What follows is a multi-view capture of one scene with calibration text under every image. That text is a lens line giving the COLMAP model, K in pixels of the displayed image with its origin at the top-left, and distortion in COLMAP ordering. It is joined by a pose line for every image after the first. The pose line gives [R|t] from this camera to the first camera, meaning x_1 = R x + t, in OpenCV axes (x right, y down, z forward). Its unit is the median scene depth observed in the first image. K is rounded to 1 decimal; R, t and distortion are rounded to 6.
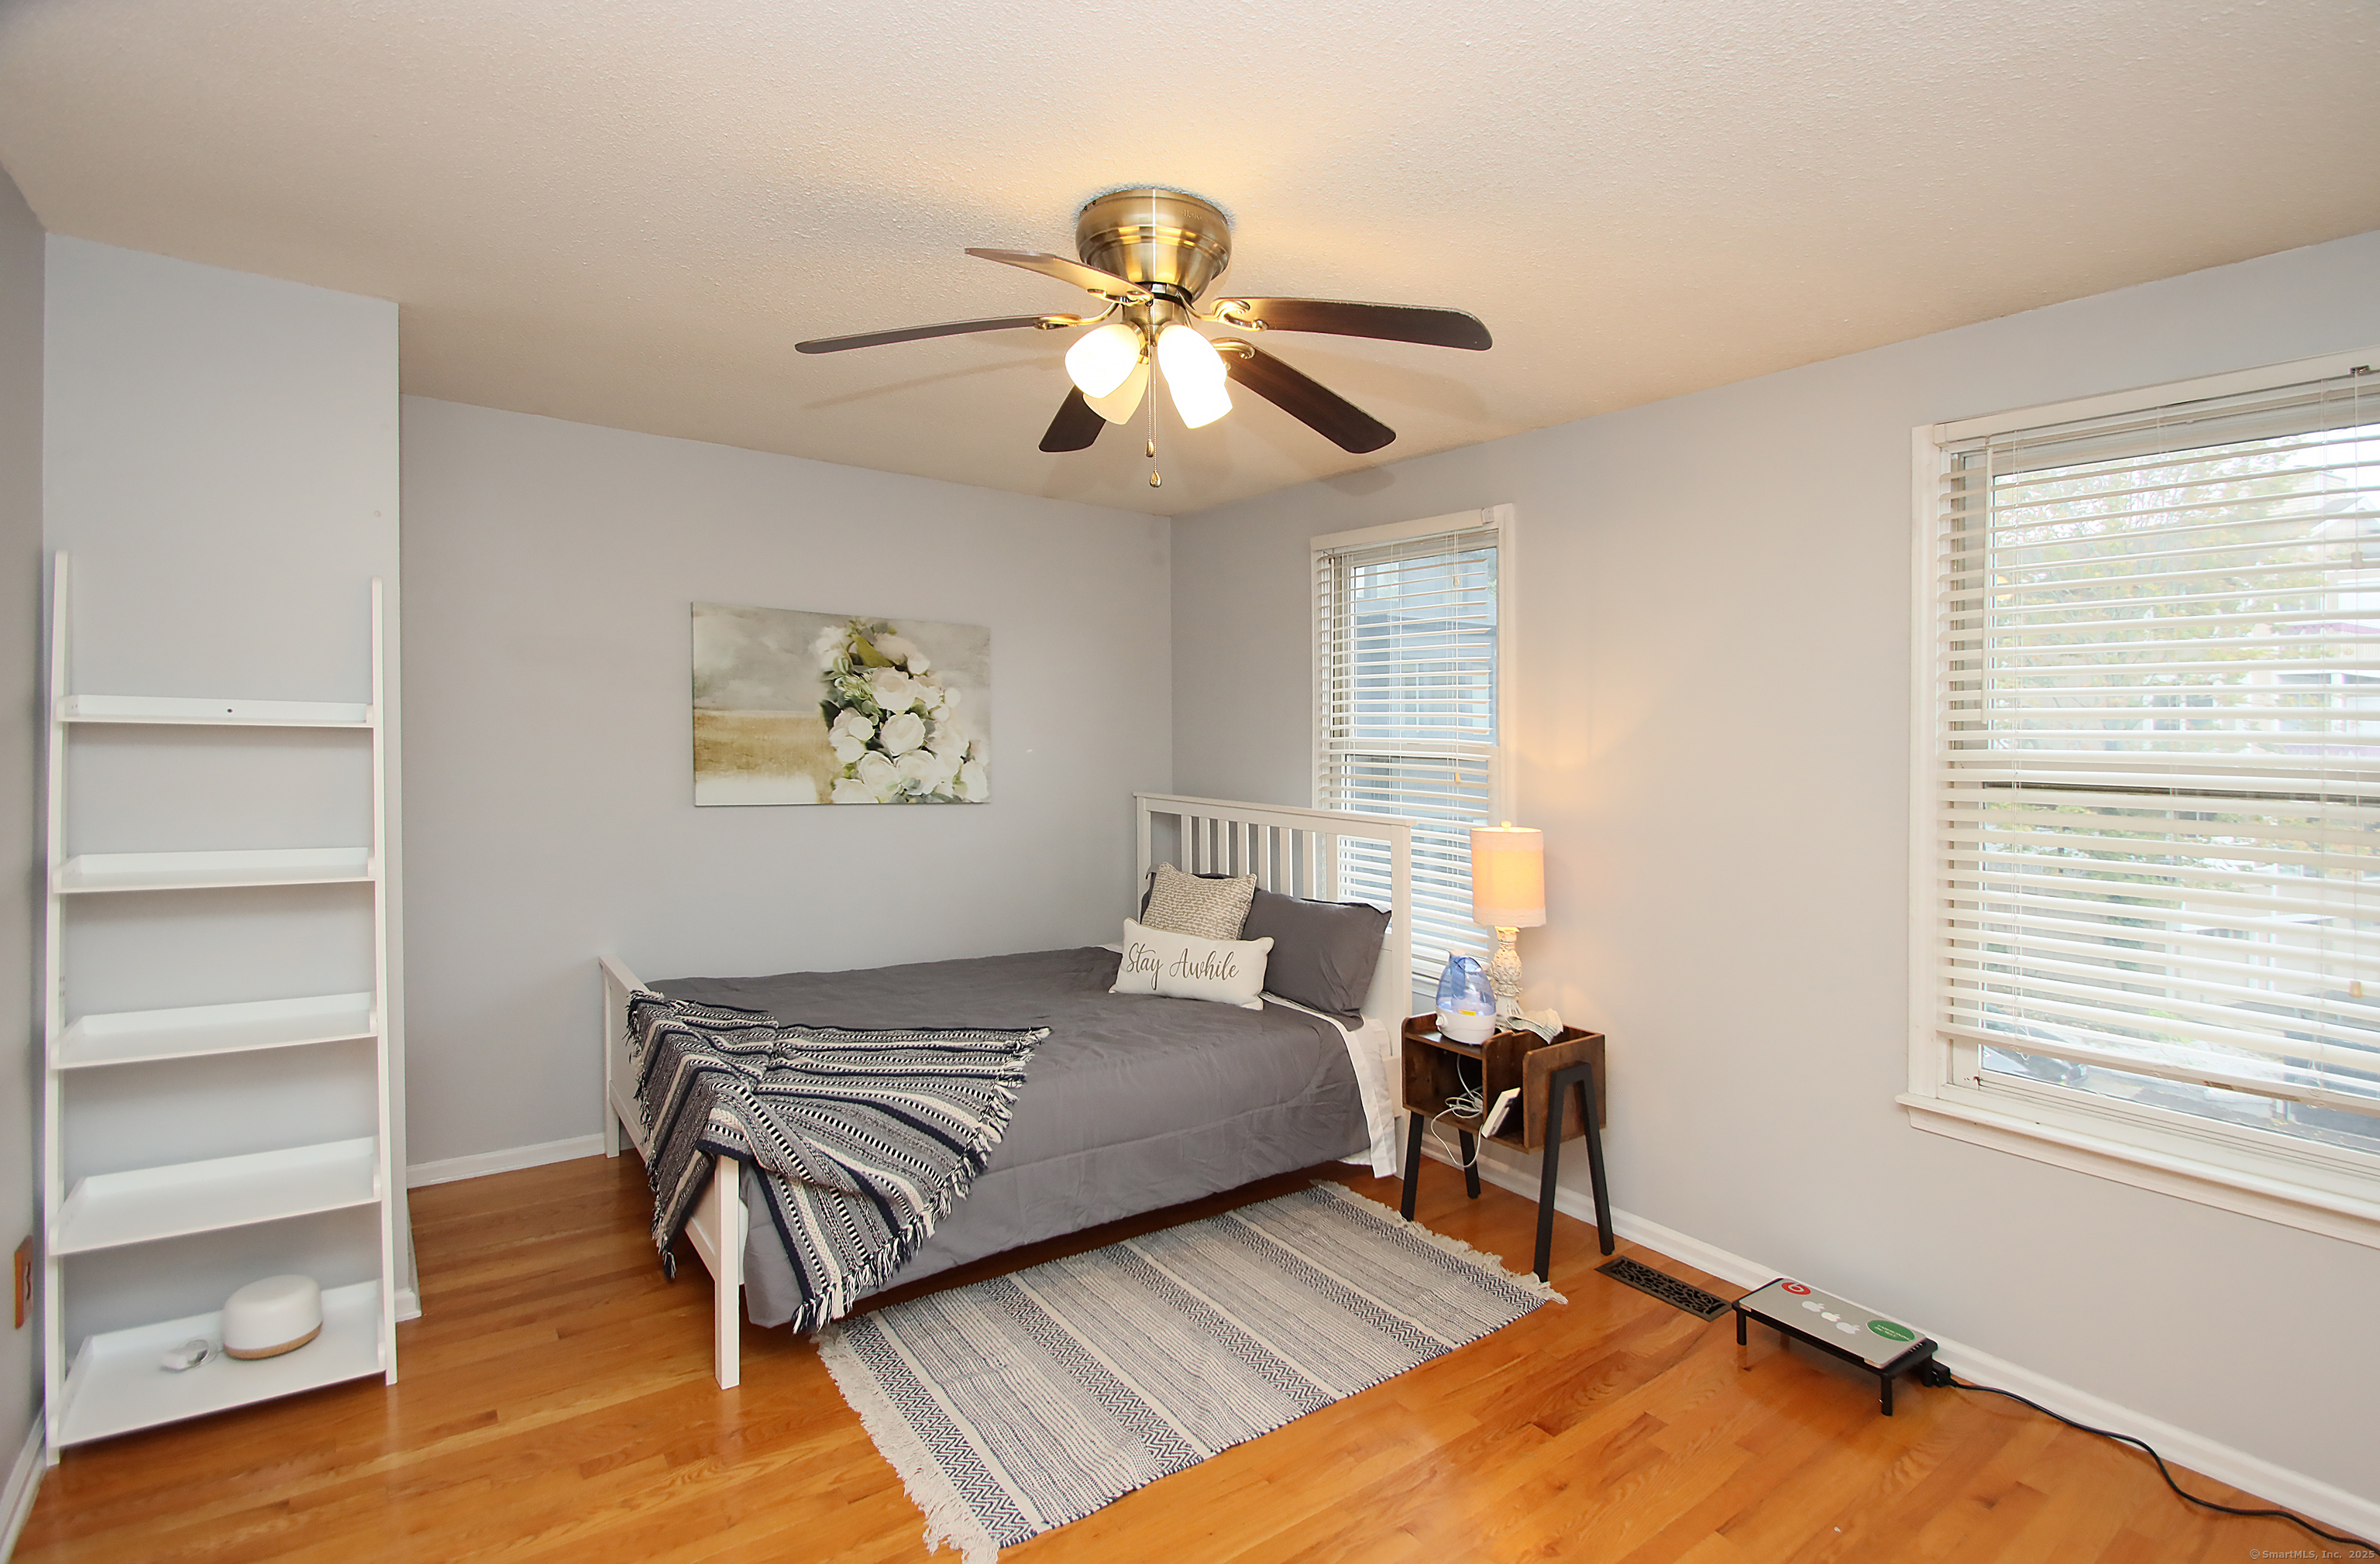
lens RADIAL K [[1125.3, 0, 1217.6], [0, 1125.3, 726.9], [0, 0, 1]] dist [0.010838, -0.014671]
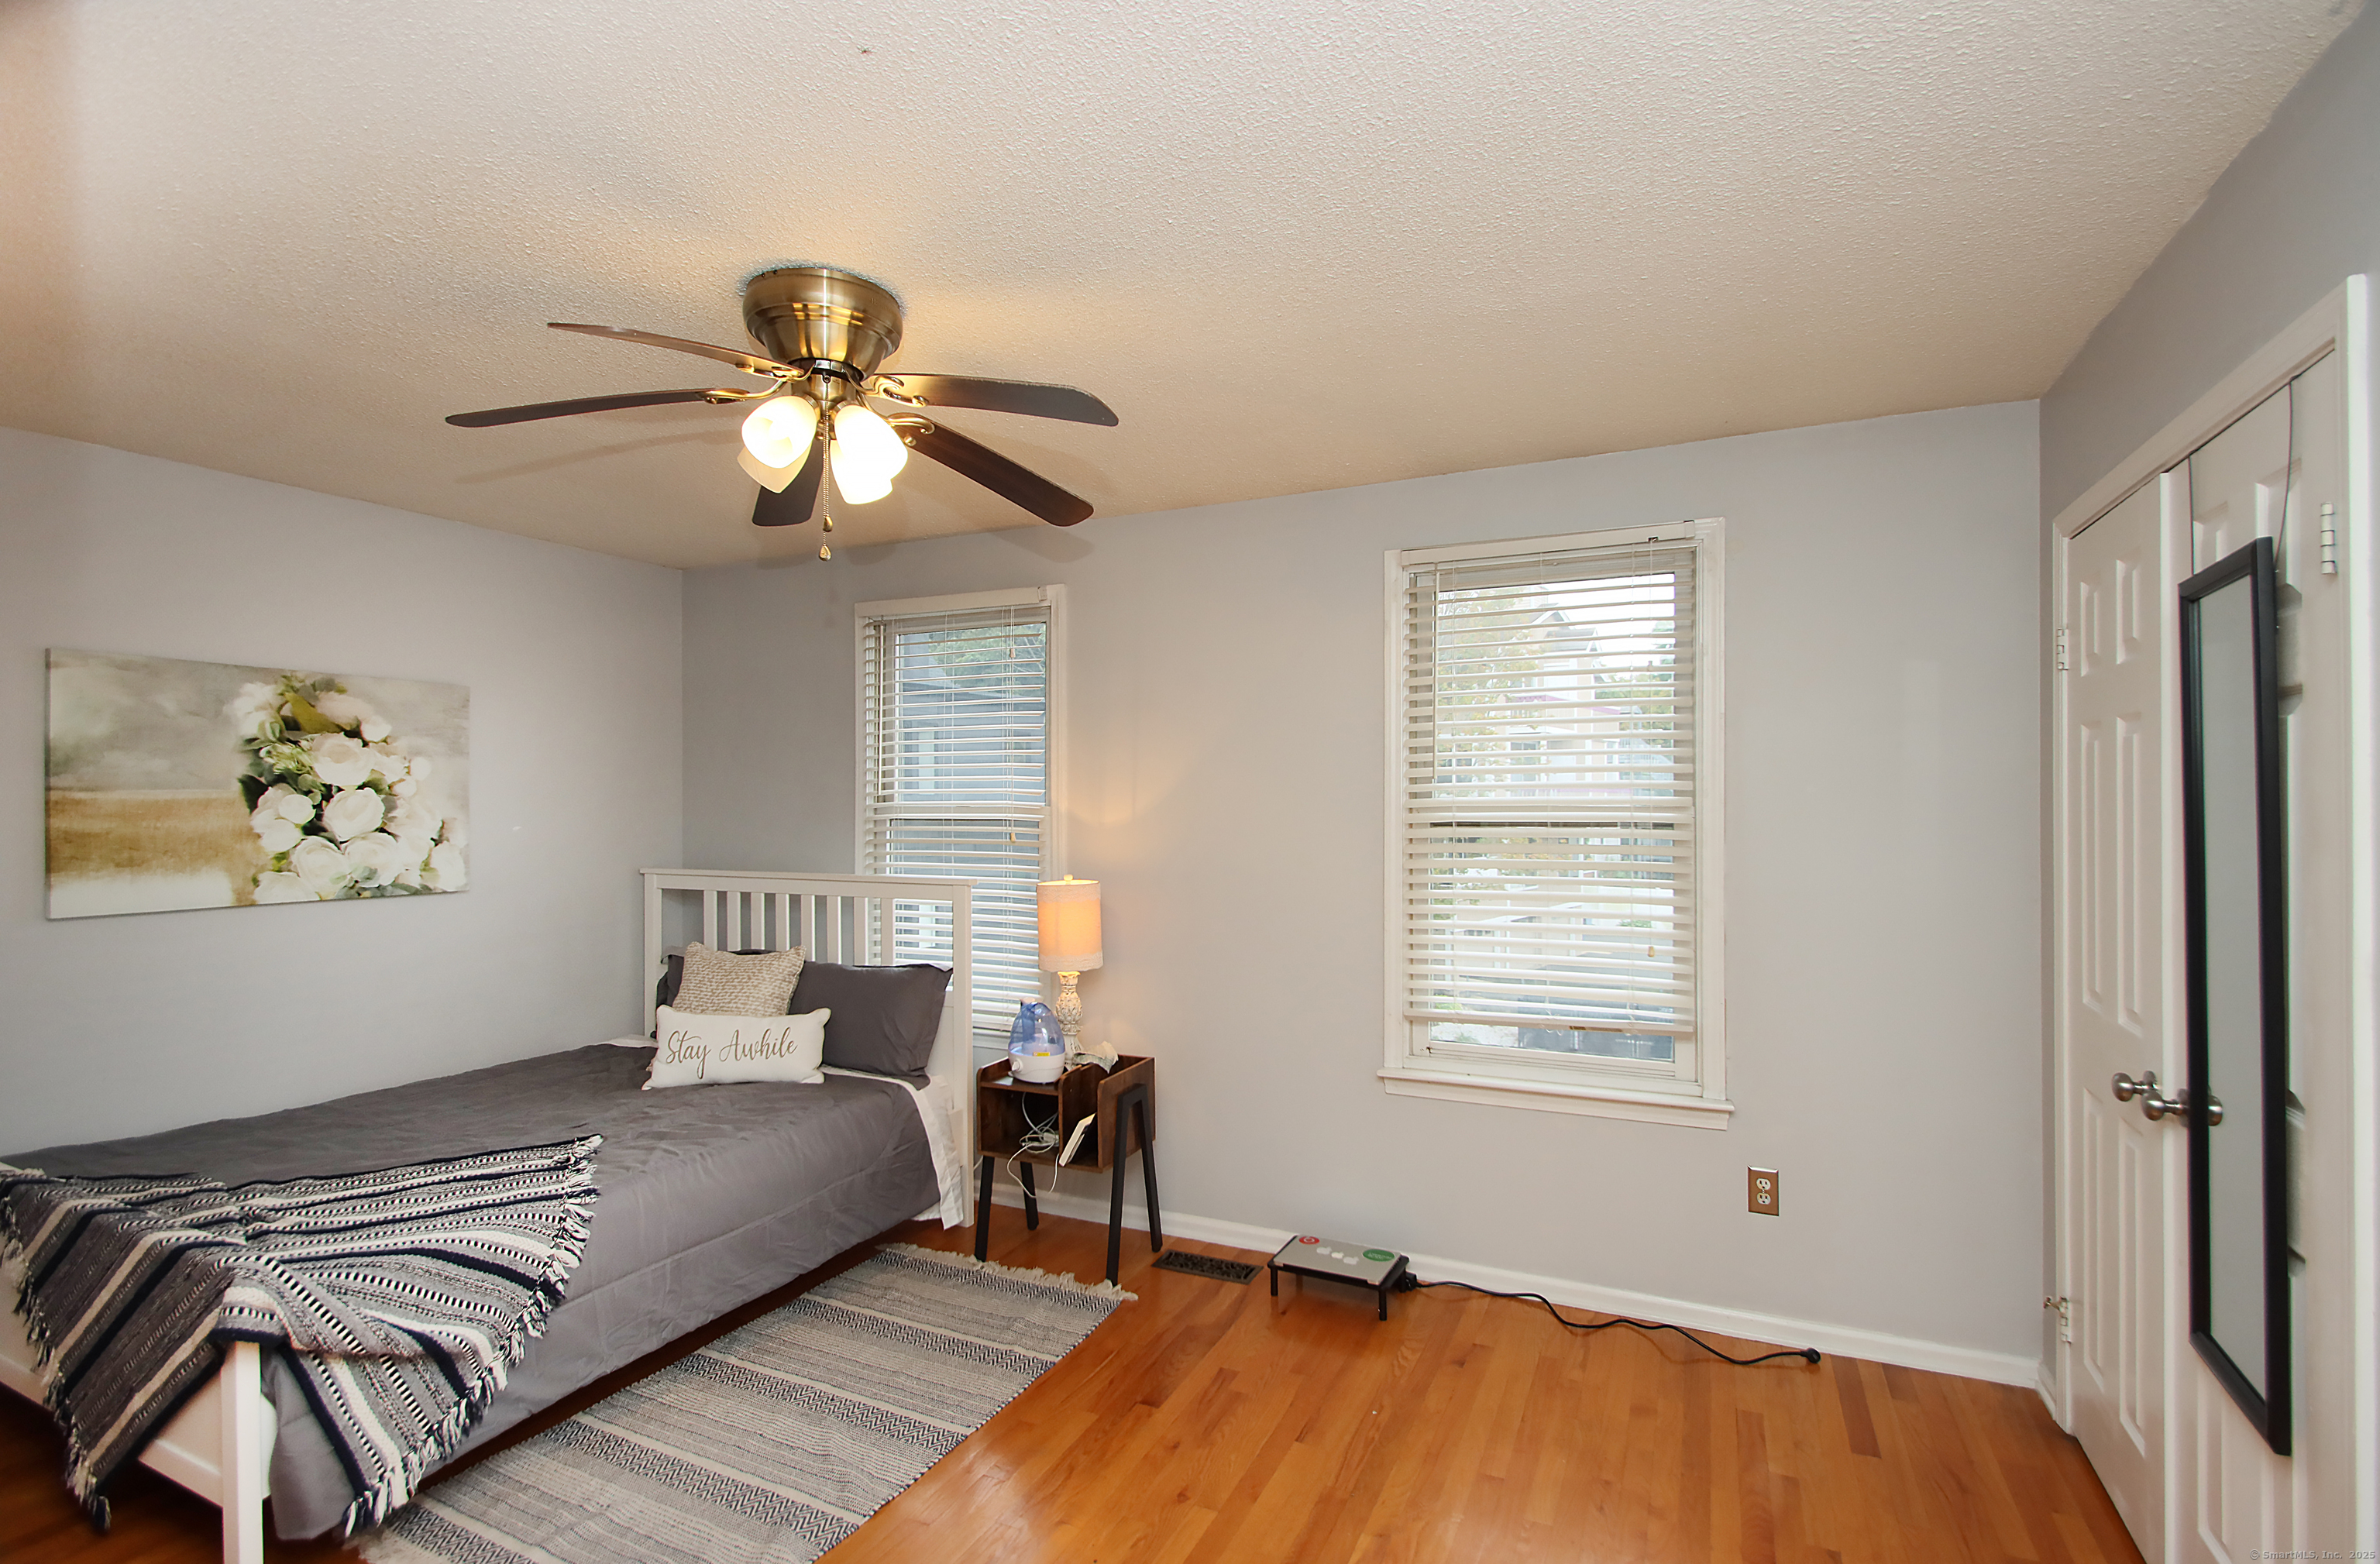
lens RADIAL K [[1125.3, 0, 1218.4], [0, 1125.3, 781.1], [0, 0, 1]] dist [0.010838, -0.014671]
pose [[0.874808, -0.020127, 0.484052, -0.163755], [0.022085, 0.999755, 0.001656, -0.006710], [-0.483967, 0.009242, 0.875038, -0.032151]]
